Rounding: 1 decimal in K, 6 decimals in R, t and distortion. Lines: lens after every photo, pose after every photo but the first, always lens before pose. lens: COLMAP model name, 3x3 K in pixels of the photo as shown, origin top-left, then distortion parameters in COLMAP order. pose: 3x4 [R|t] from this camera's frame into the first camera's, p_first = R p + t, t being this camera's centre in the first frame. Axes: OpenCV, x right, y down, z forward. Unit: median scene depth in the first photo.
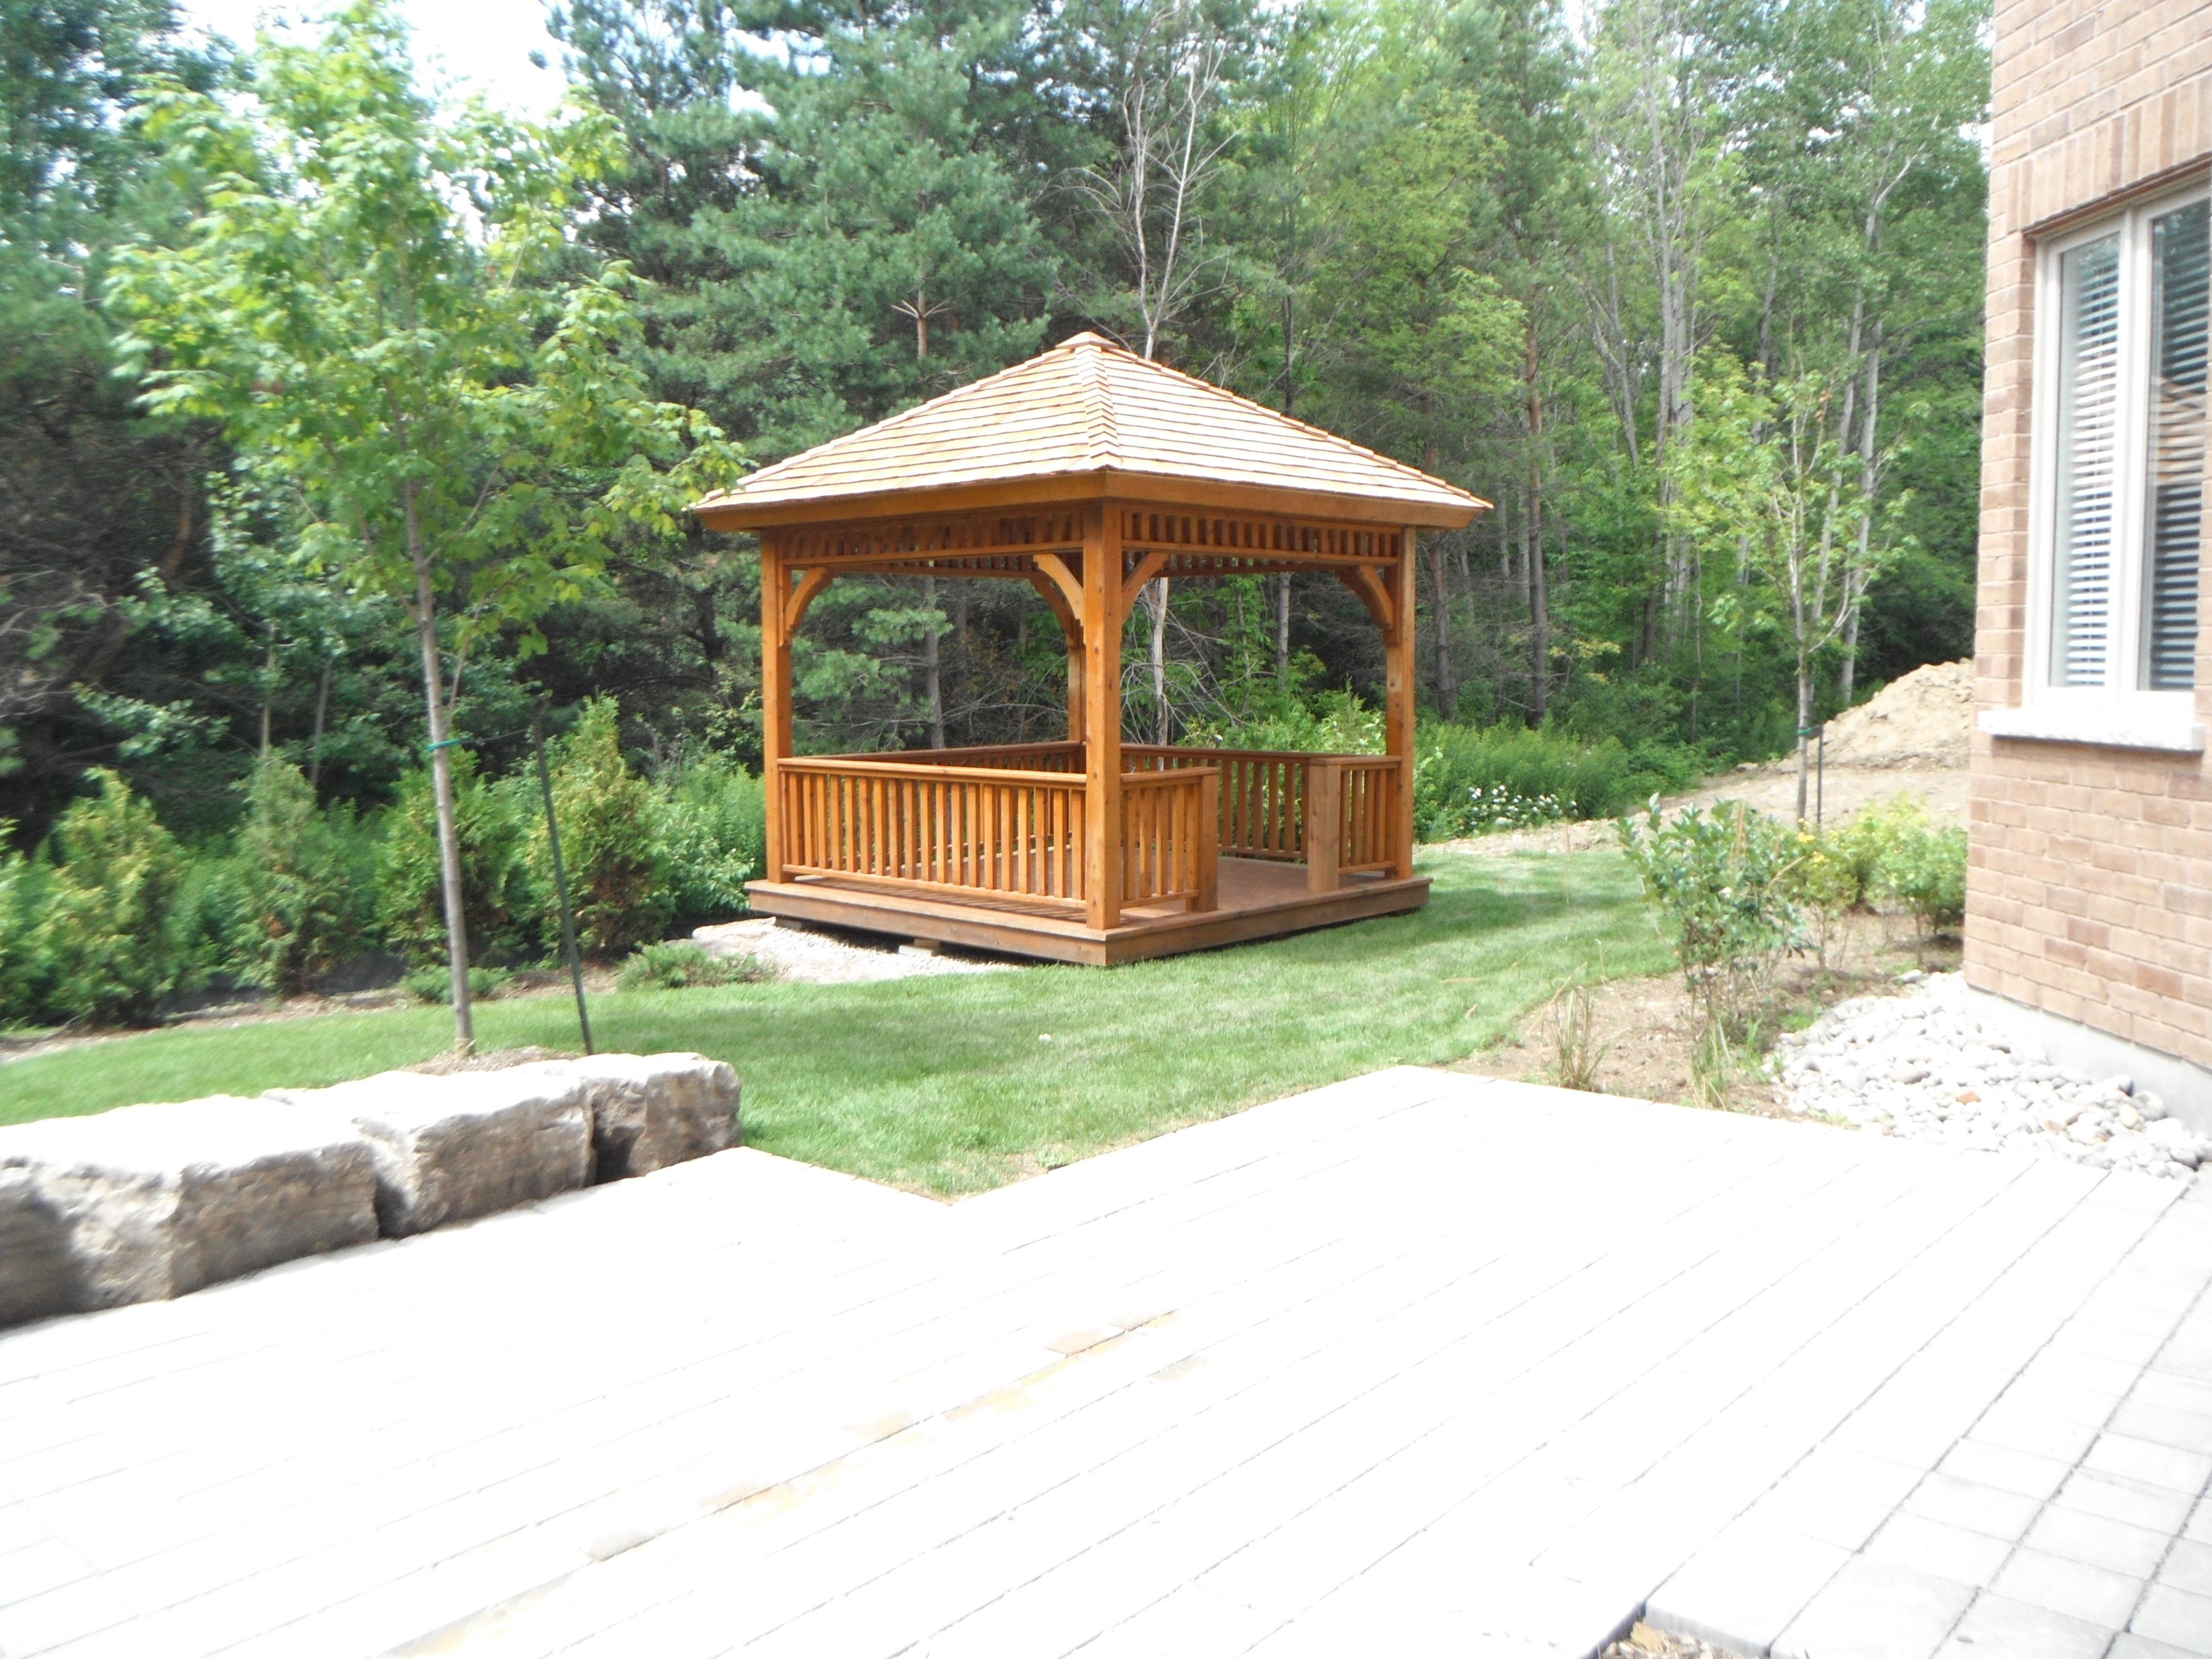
lens RADIAL K [[1826.2, 0, 1106.0], [0, 1826.2, 829.5], [0, 0, 1]] dist [-0.009743, -0.005806]
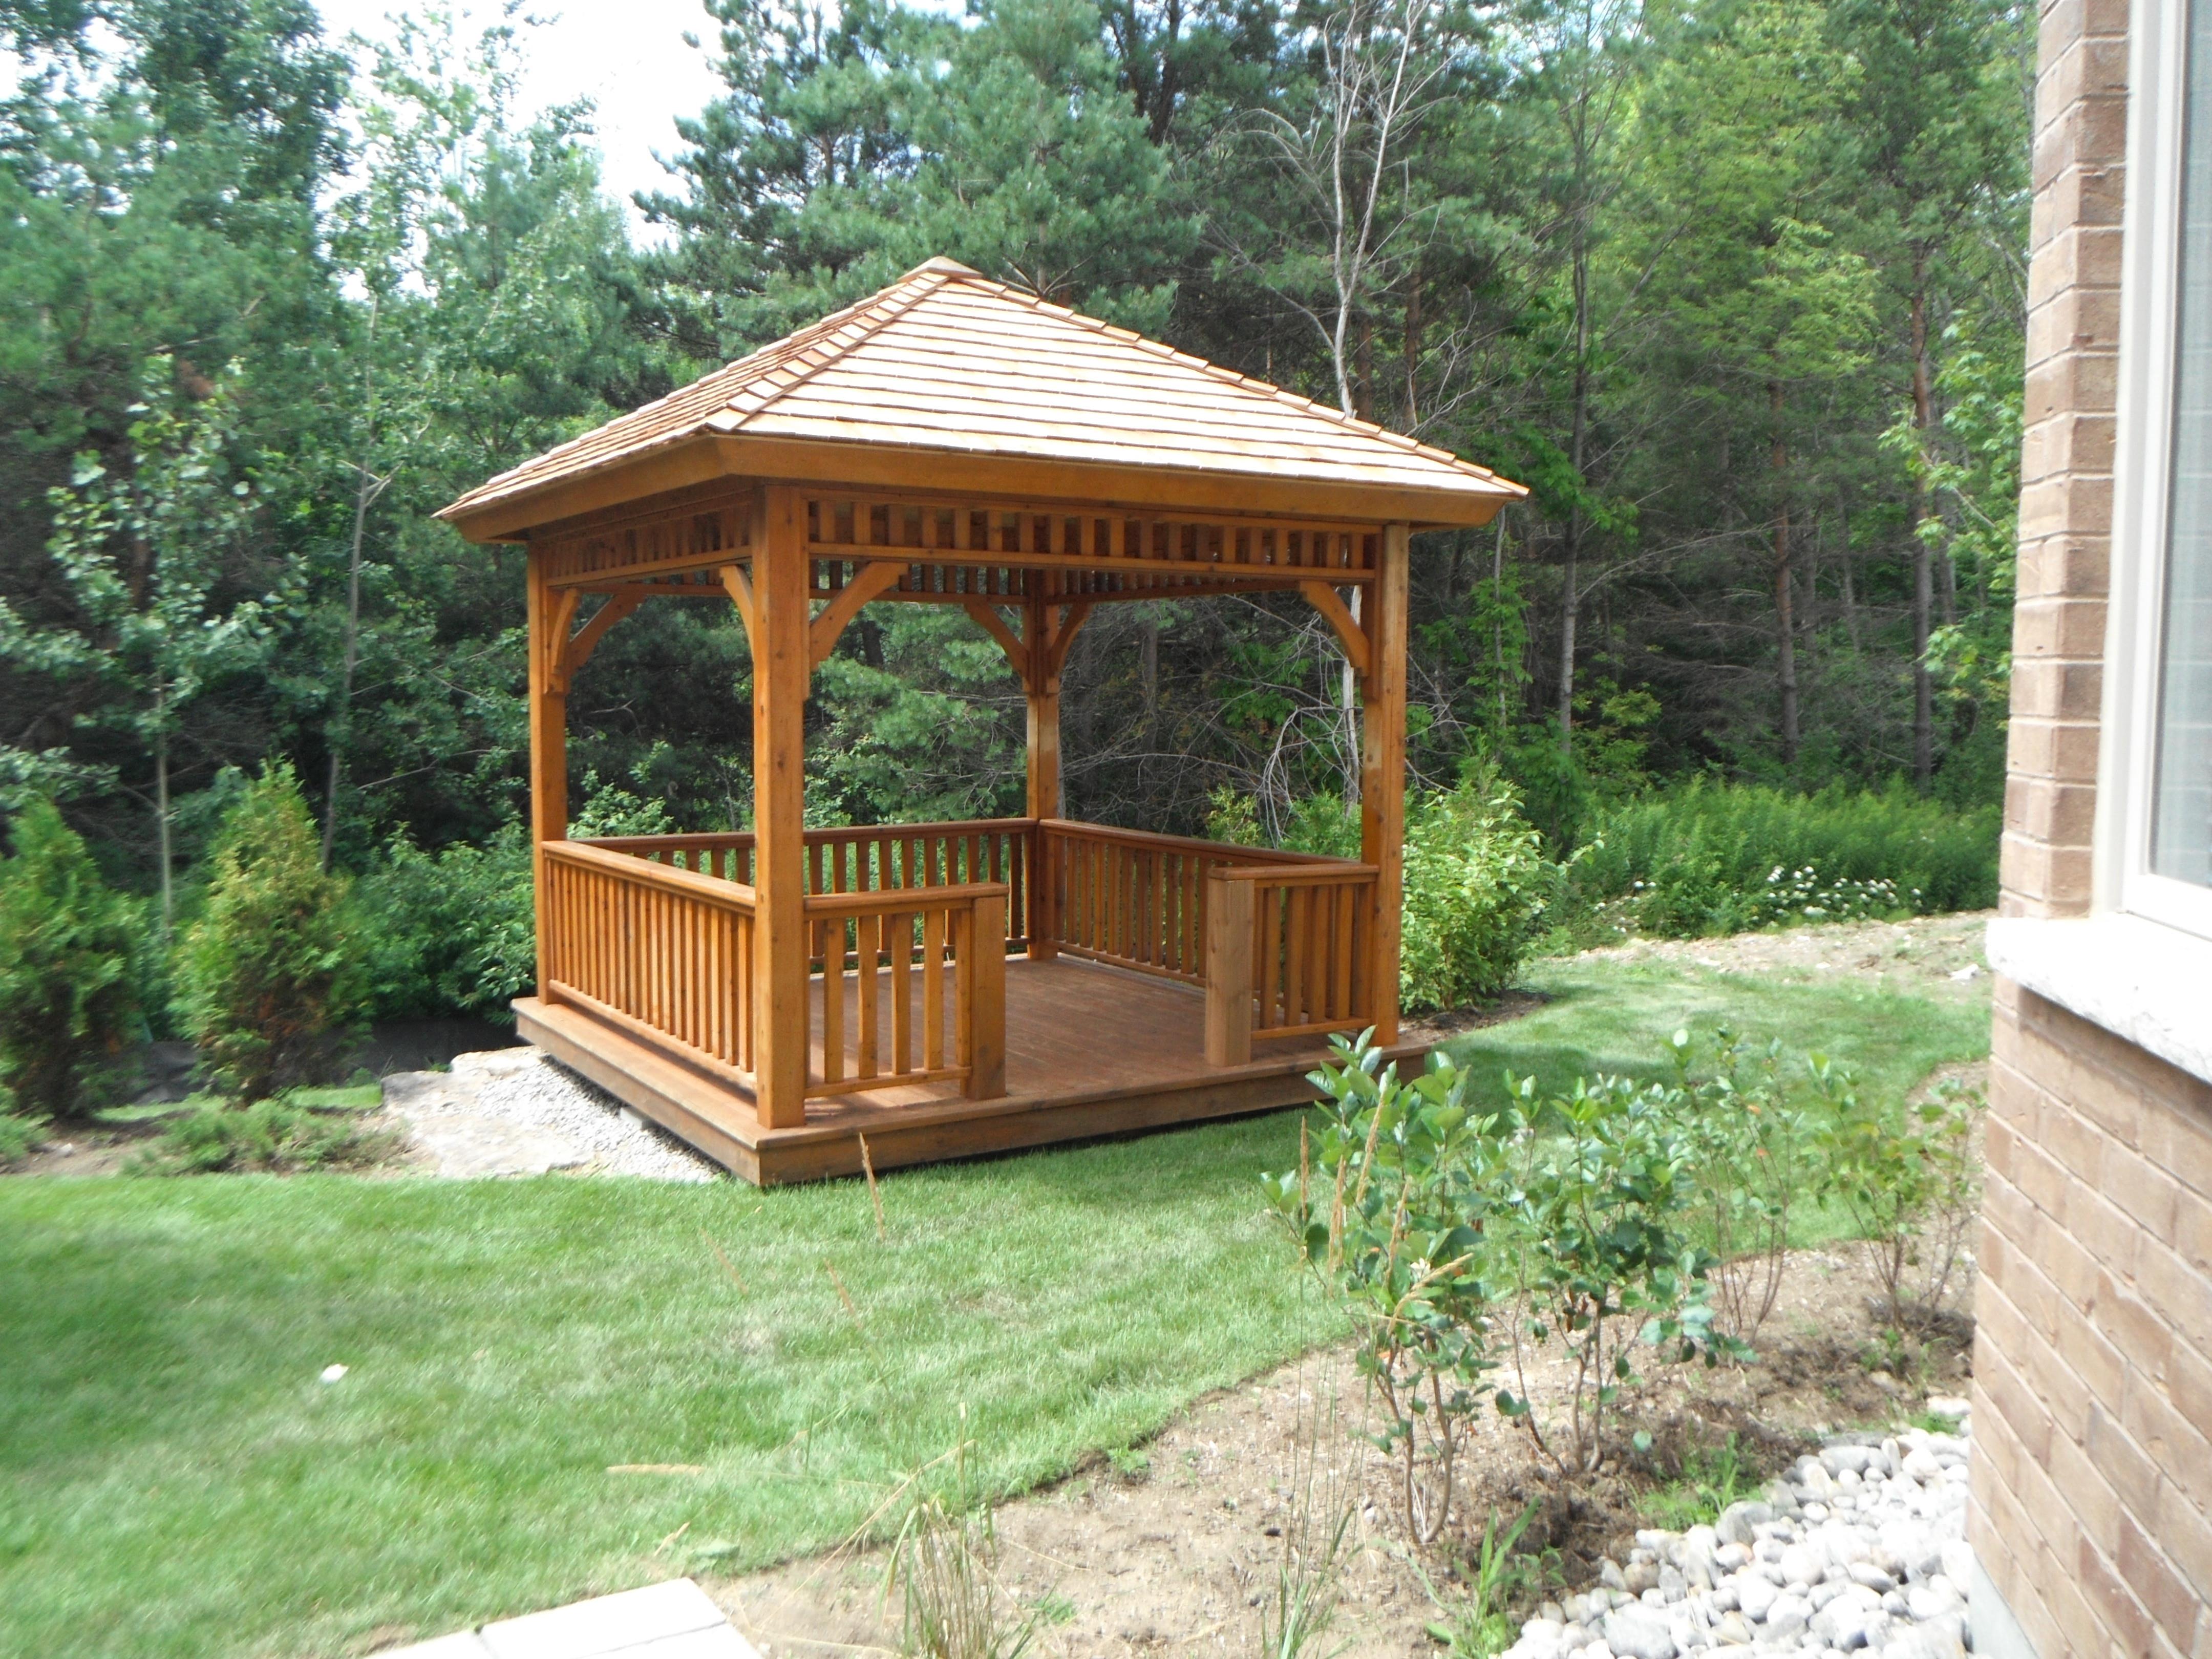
lens RADIAL K [[1778.9, 0, 1103.3], [0, 1778.9, 867.9], [0, 0, 1]] dist [-0.038130, -0.003970]
pose [[0.963594, 0.037880, -0.264671, 0.158774], [-0.035435, 0.999274, 0.014007, -0.030105], [0.265010, -0.004119, 0.964237, 0.228695]]
